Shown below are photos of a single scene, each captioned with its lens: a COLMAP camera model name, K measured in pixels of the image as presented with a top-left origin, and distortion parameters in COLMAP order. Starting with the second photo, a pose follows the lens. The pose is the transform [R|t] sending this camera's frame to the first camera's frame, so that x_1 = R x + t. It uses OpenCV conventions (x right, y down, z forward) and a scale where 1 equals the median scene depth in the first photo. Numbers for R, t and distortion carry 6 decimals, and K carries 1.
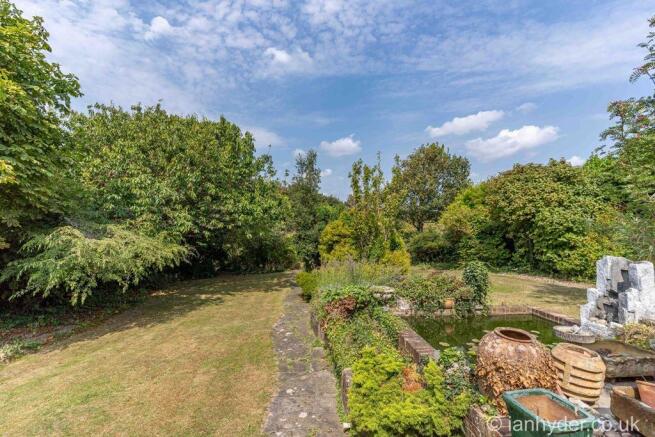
lens RADIAL K [[323.5, 0, 336.9], [0, 323.5, 218.4], [0, 0, 1]] dist [0.016419, -0.001943]
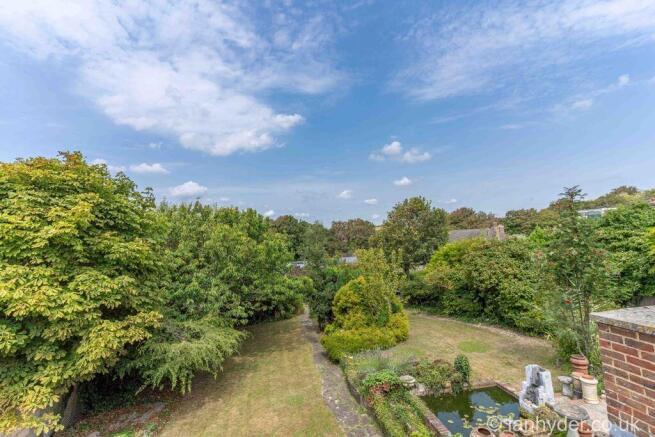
lens RADIAL K [[323.5, 0, 339.9], [0, 323.5, 219.2], [0, 0, 1]] dist [0.016419, -0.001943]
pose [[0.995913, -0.044396, 0.078656, -0.148278], [0.047446, 0.998176, -0.037339, -0.274653], [-0.076855, 0.040919, 0.996202, -0.322990]]
